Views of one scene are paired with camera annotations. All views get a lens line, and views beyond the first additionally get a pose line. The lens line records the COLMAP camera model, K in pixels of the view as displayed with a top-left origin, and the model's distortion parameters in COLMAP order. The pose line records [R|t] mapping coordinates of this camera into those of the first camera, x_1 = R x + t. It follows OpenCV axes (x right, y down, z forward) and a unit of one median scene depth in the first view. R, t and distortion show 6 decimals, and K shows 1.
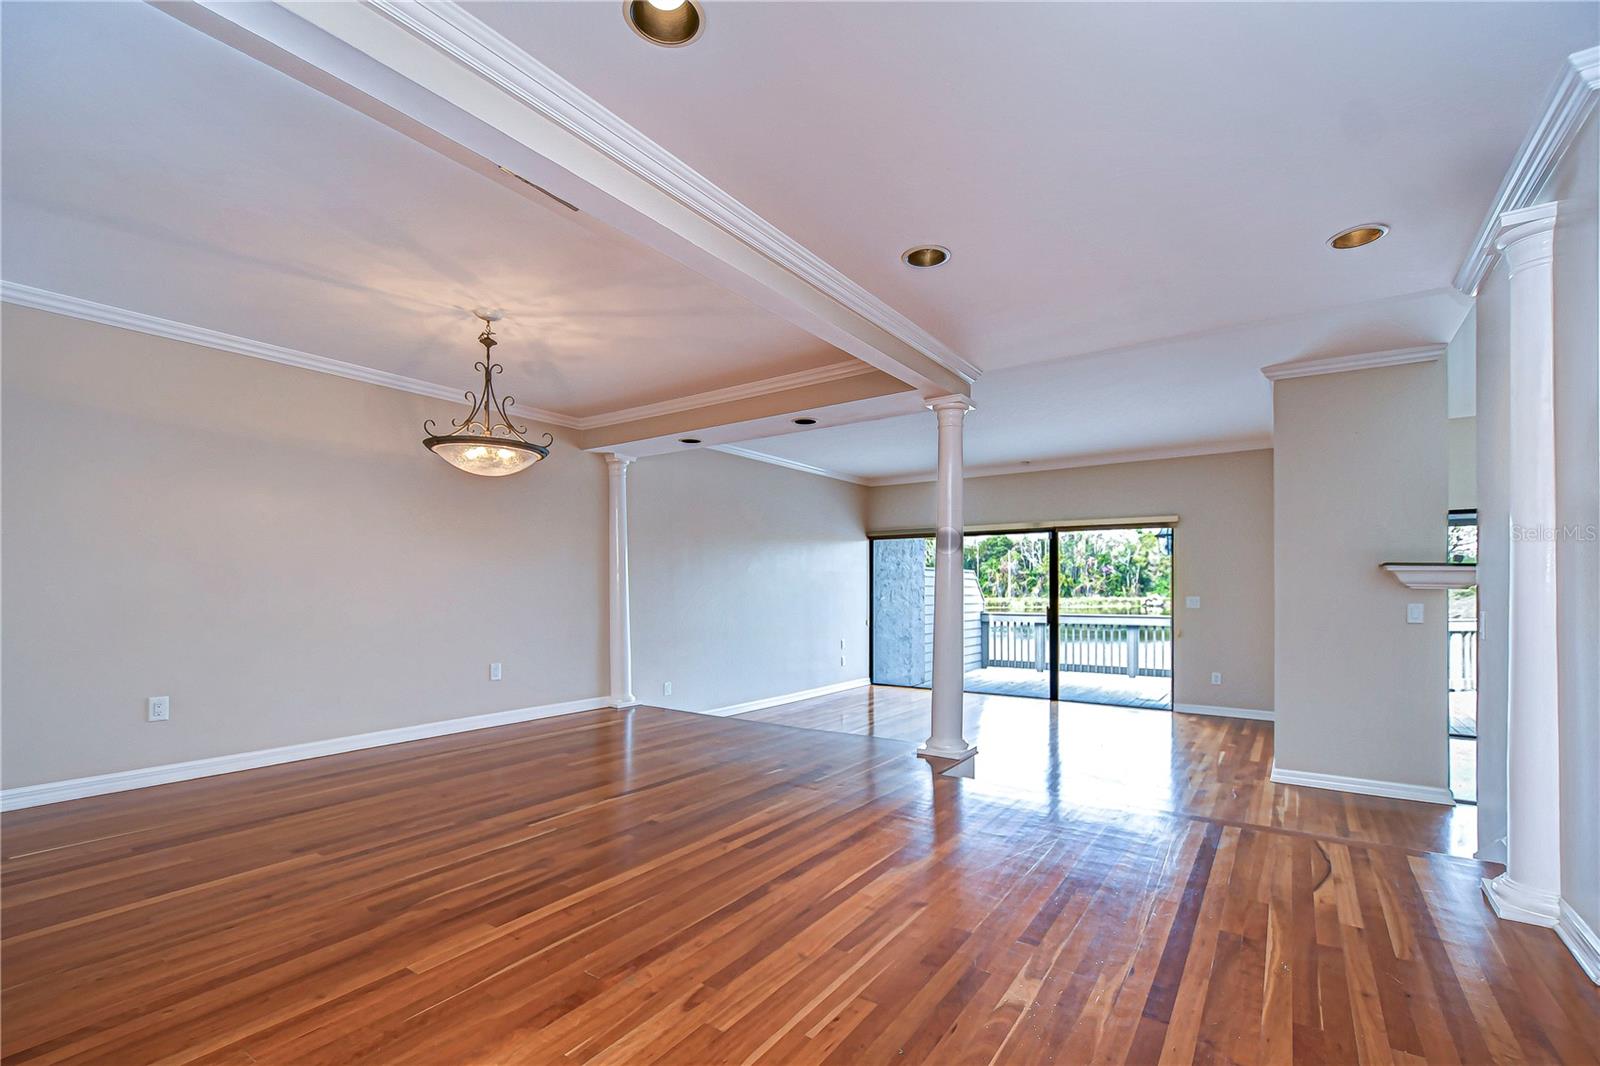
lens RADIAL K [[701.1, 0, 802.9], [0, 701.1, 582.9], [0, 0, 1]] dist [-0.001839, -0.000340]
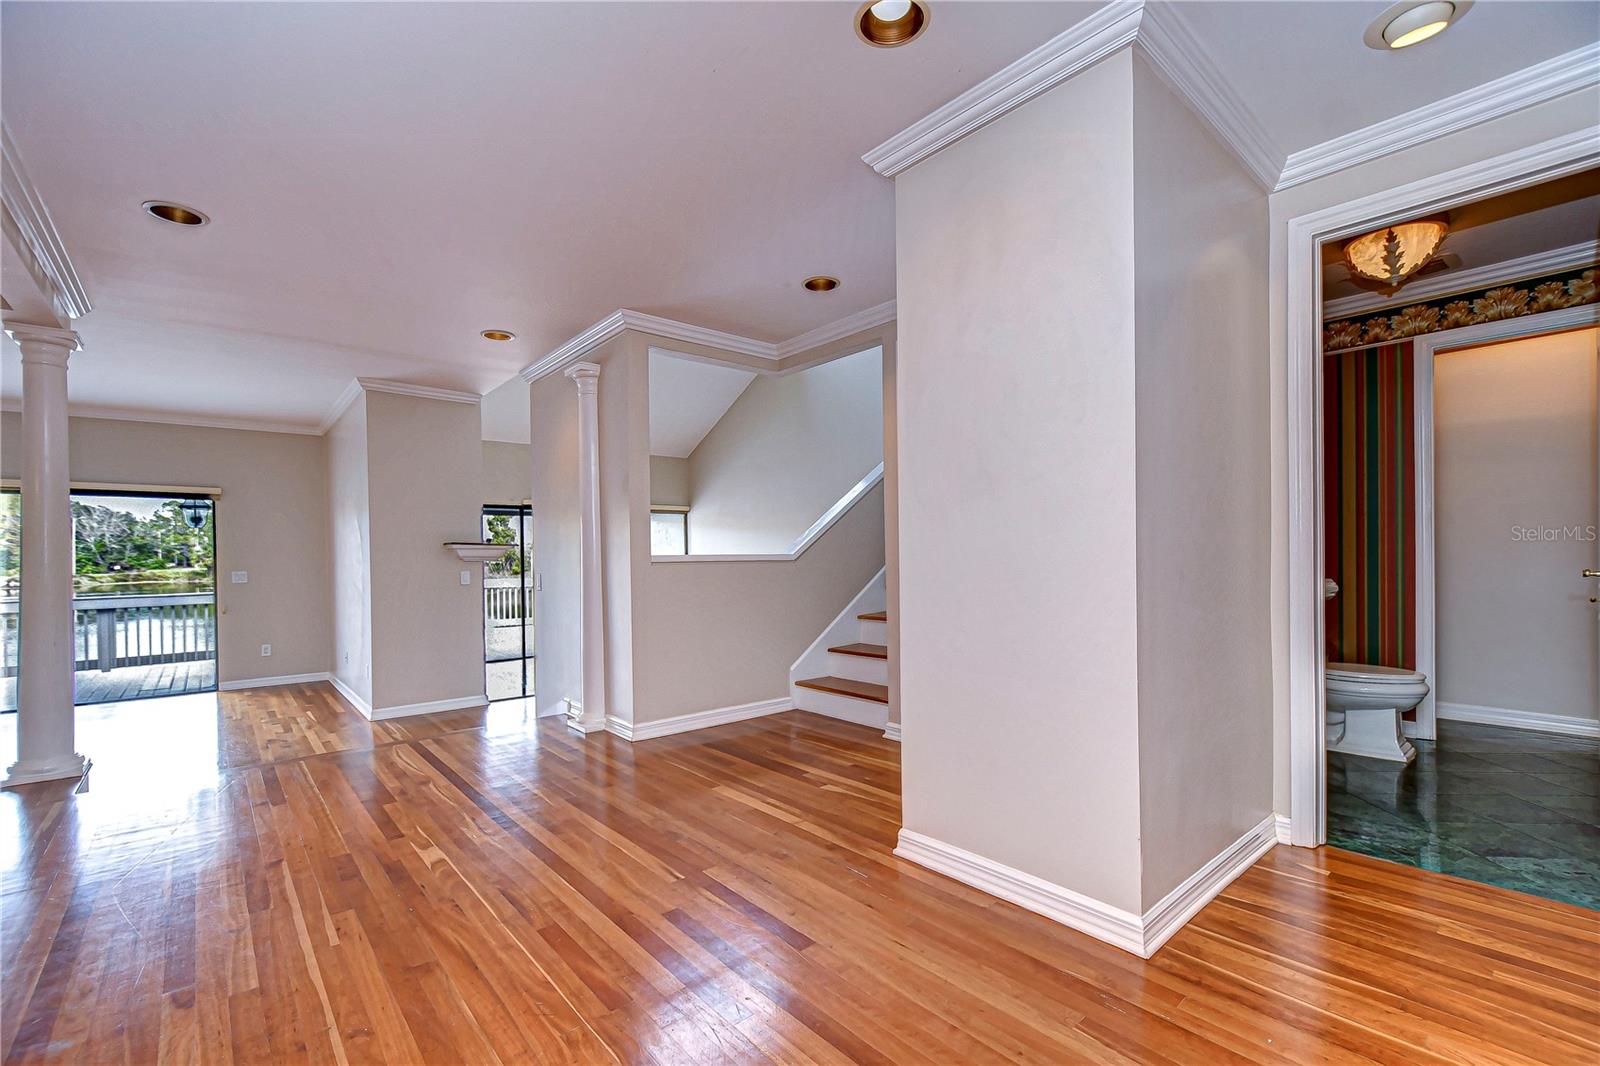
lens RADIAL K [[699.7, 0, 797.9], [0, 699.7, 561.7], [0, 0, 1]] dist [-0.000689, -0.000834]
pose [[0.254412, -0.015457, 0.966972, -0.246391], [0.005940, 0.999878, 0.014421, -0.004625], [-0.967078, 0.002075, 0.254473, -0.017788]]
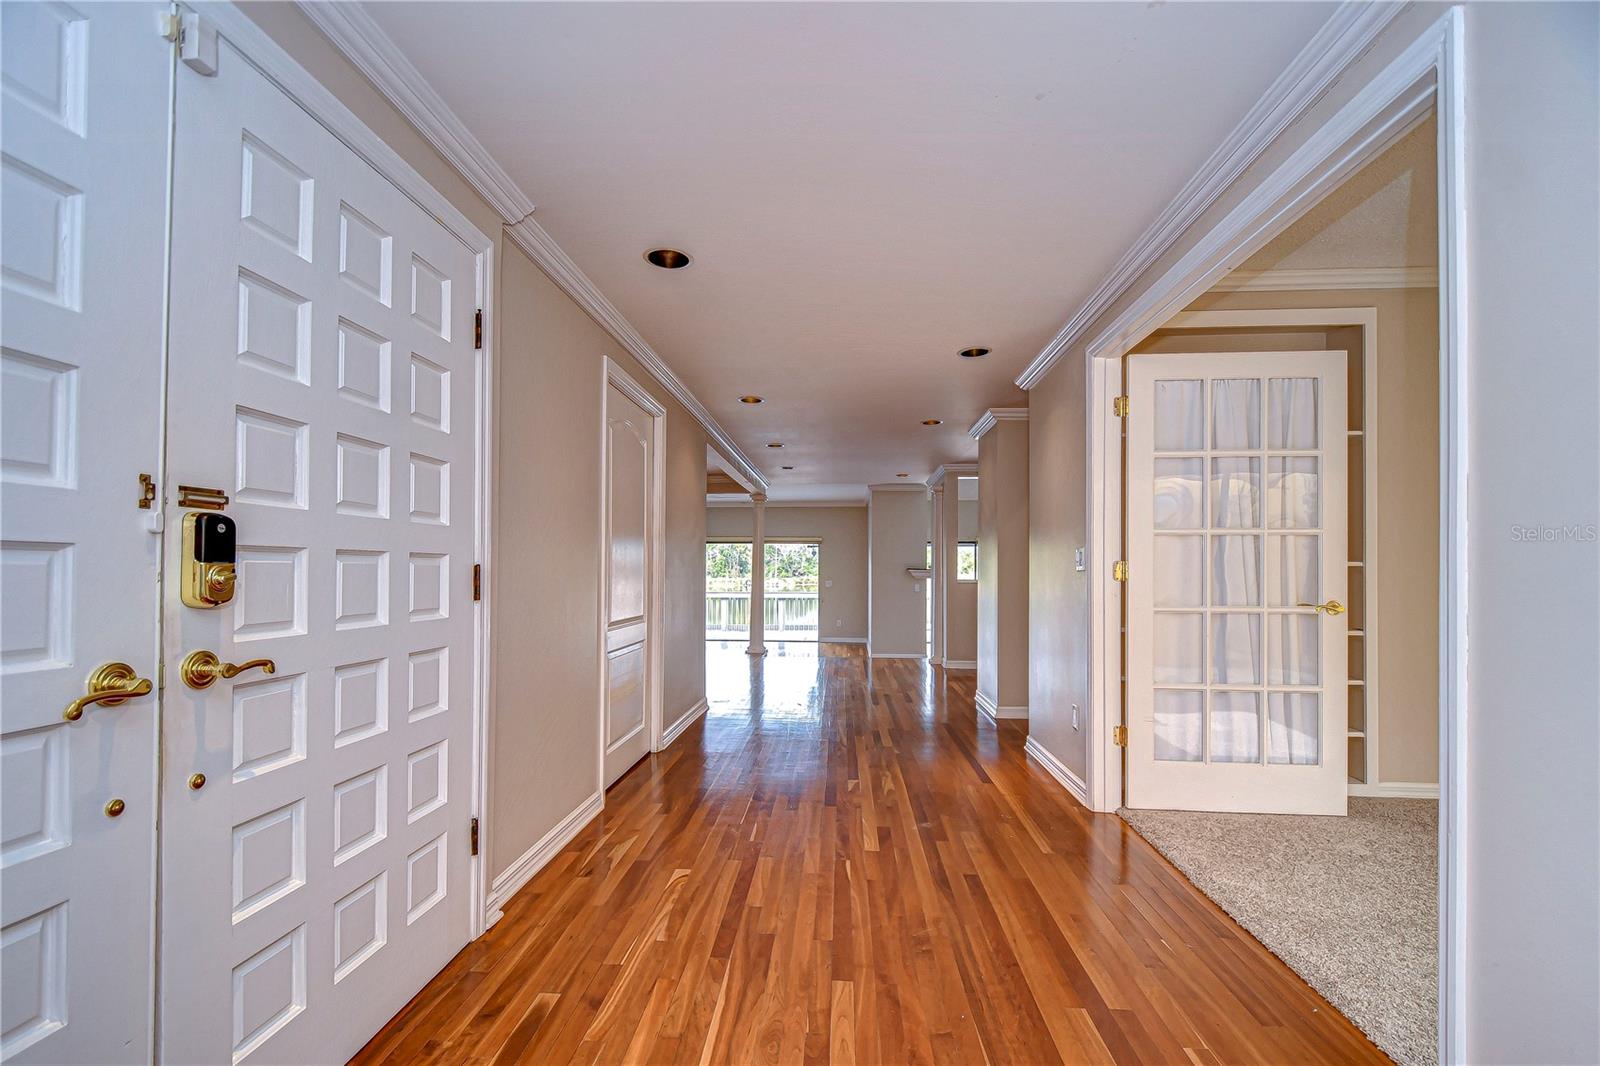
lens RADIAL K [[699.7, 0, 797.9], [0, 699.7, 561.7], [0, 0, 1]] dist [-0.000689, -0.000834]
pose [[0.857295, 0.008122, 0.514762, -0.615022], [-0.006529, 0.999967, -0.004905, -0.027549], [-0.514784, 0.000844, 0.857319, -0.731133]]
